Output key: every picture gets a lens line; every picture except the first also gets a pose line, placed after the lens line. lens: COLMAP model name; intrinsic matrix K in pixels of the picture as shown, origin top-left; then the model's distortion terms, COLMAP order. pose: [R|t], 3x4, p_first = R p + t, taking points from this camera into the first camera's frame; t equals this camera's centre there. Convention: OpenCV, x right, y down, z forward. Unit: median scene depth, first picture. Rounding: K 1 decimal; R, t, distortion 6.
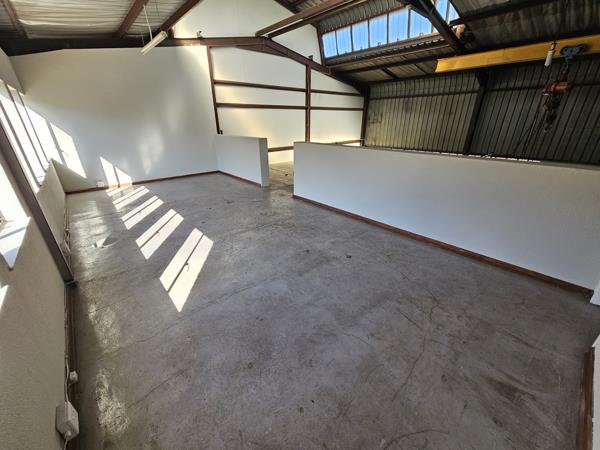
lens RADIAL K [[247.6, 0, 298.0], [0, 247.6, 227.7], [0, 0, 1]] dist [-0.002543, 0.001197]
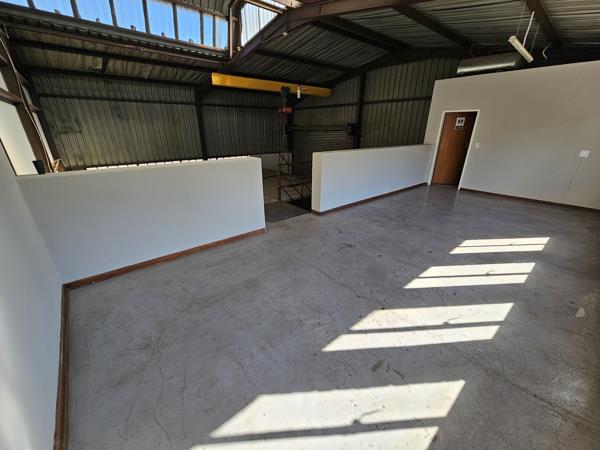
lens RADIAL K [[247.6, 0, 298.1], [0, 247.6, 228.1], [0, 0, 1]] dist [-0.002543, 0.001197]
pose [[0.014339, -0.373236, 0.927625, -0.910804], [0.398762, 0.852889, 0.337002, -0.438923], [-0.916942, 0.365069, 0.161062, 1.007239]]
